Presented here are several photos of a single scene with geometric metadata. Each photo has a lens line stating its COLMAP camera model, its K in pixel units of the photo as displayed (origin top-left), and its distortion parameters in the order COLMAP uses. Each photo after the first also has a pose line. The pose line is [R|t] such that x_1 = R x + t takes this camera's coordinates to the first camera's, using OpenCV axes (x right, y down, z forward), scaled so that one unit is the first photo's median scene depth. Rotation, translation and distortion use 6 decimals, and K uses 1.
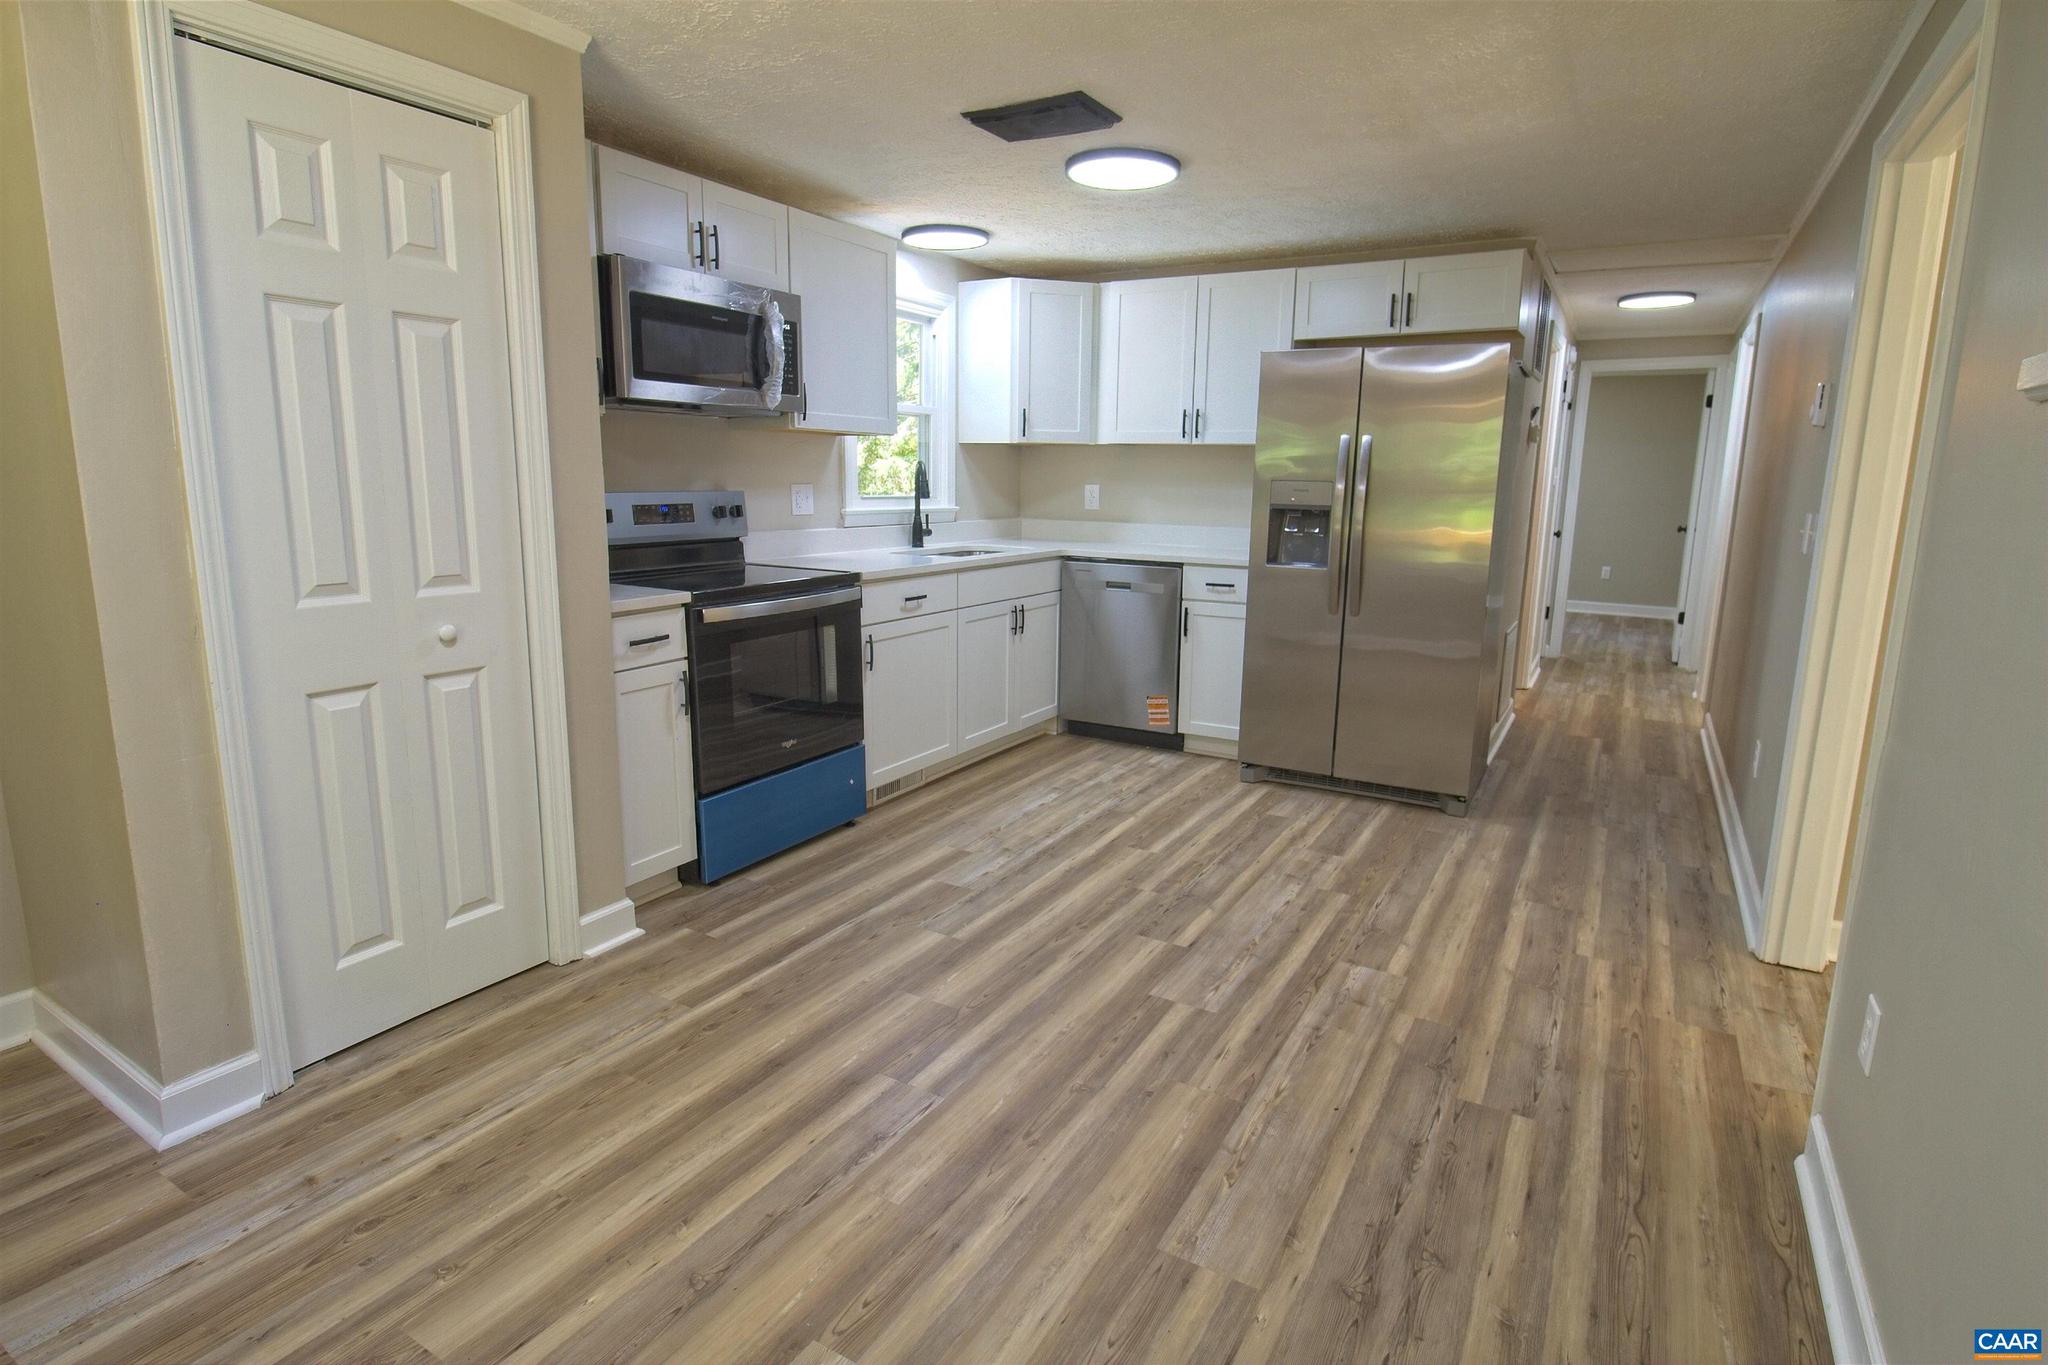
lens RADIAL K [[1026.2, 0, 1035.9], [0, 1026.2, 660.8], [0, 0, 1]] dist [-0.001928, -0.000550]
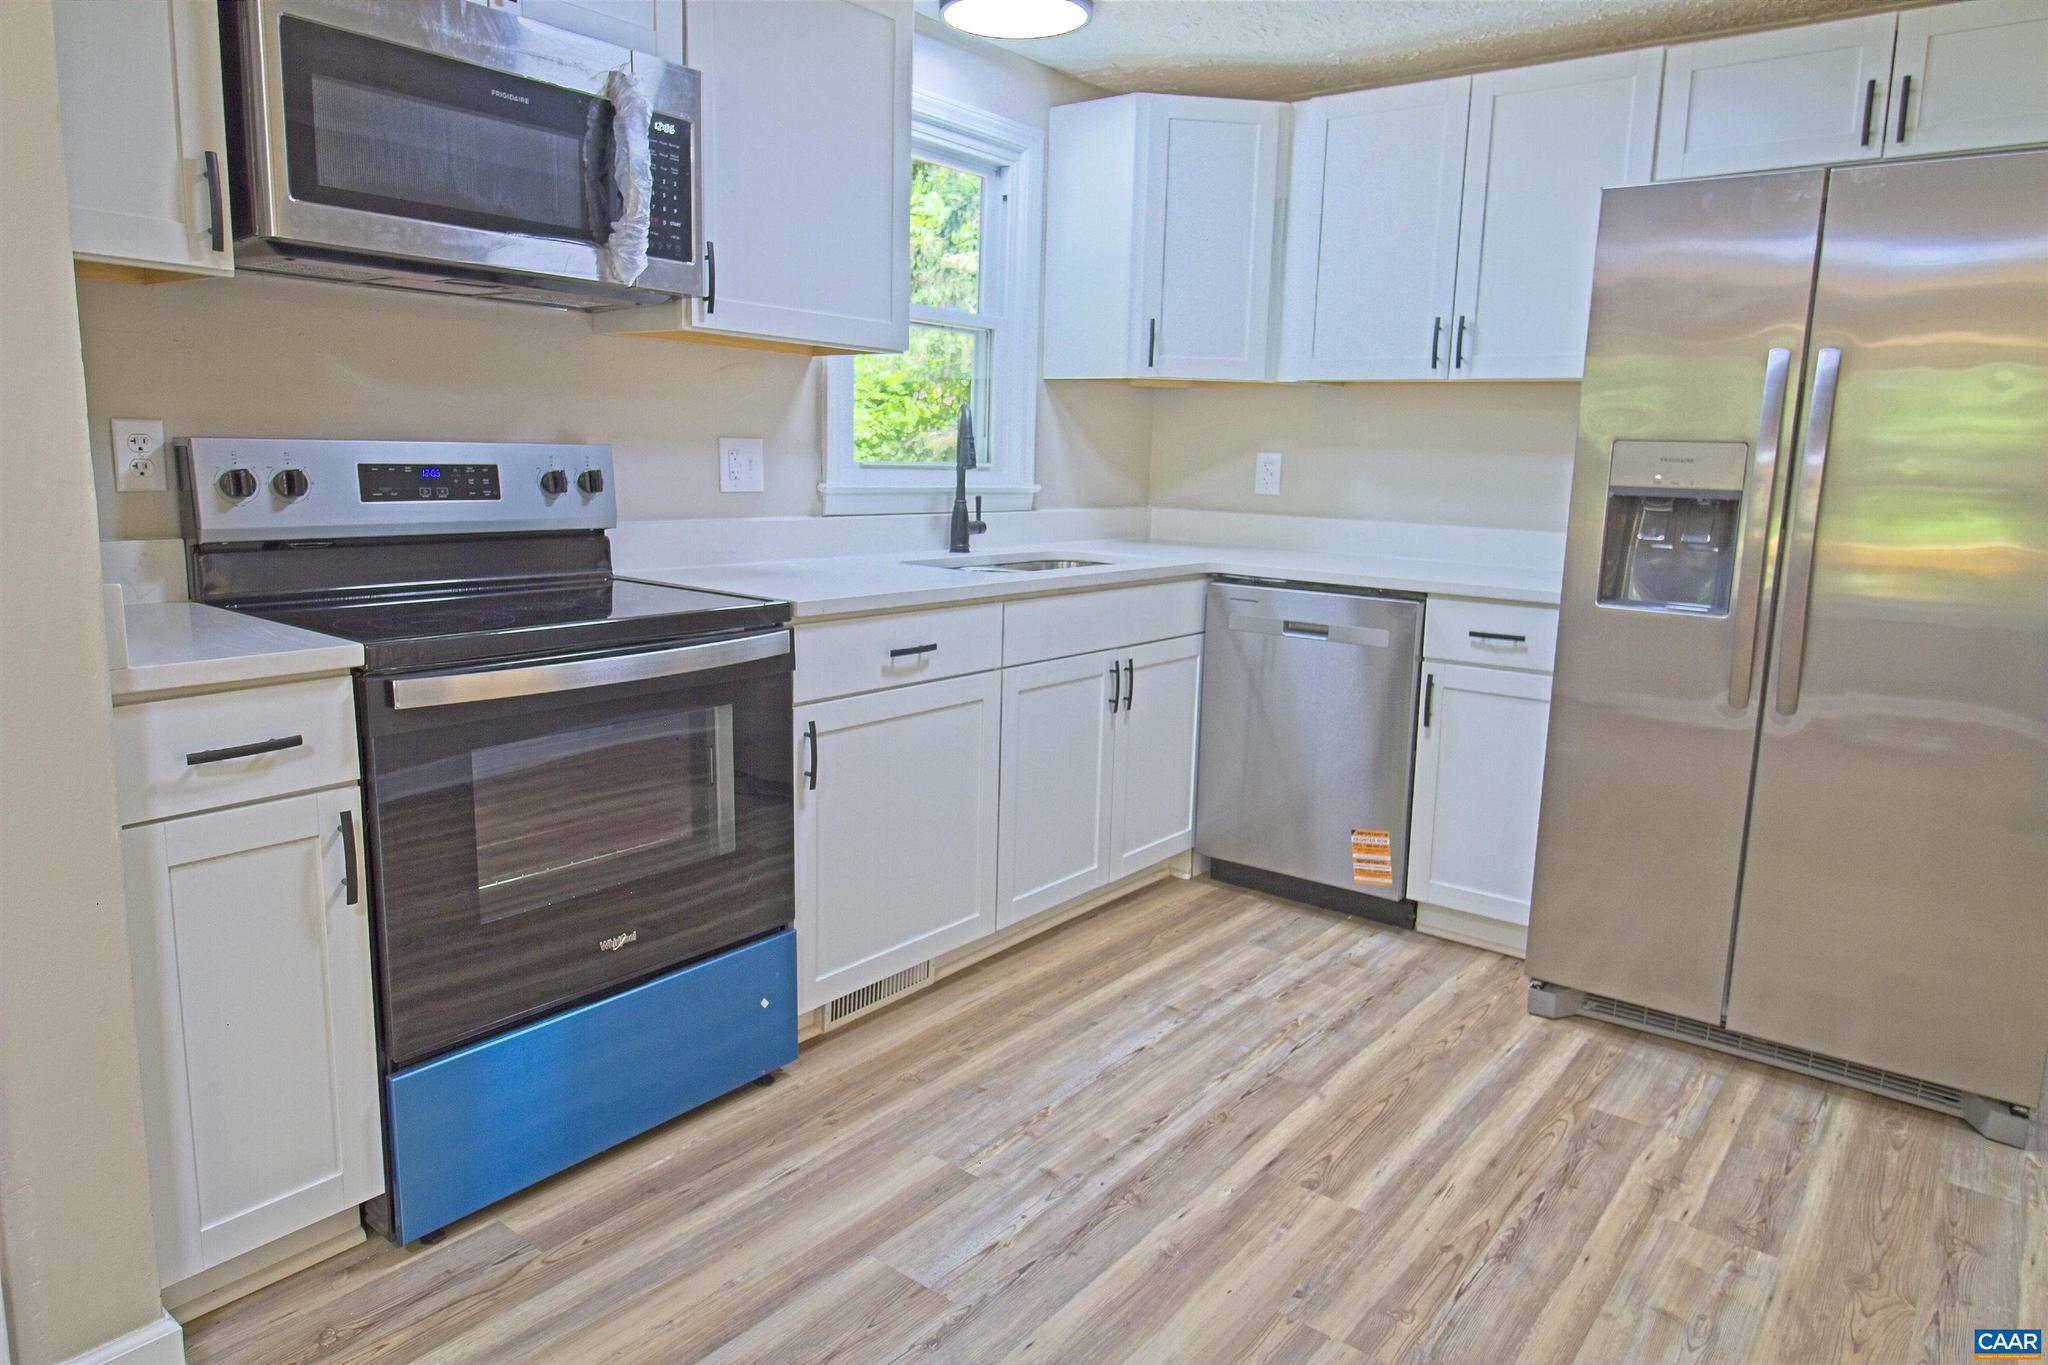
lens RADIAL K [[1283.1, 0, 1044.2], [0, 1283.1, 657.7], [0, 0, 1]] dist [0.004088, -0.001066]
pose [[0.990878, 0.034532, -0.130264, 0.037920], [-0.037503, 0.999088, -0.020423, -0.047203], [0.129439, 0.025122, 0.991269, 0.356050]]
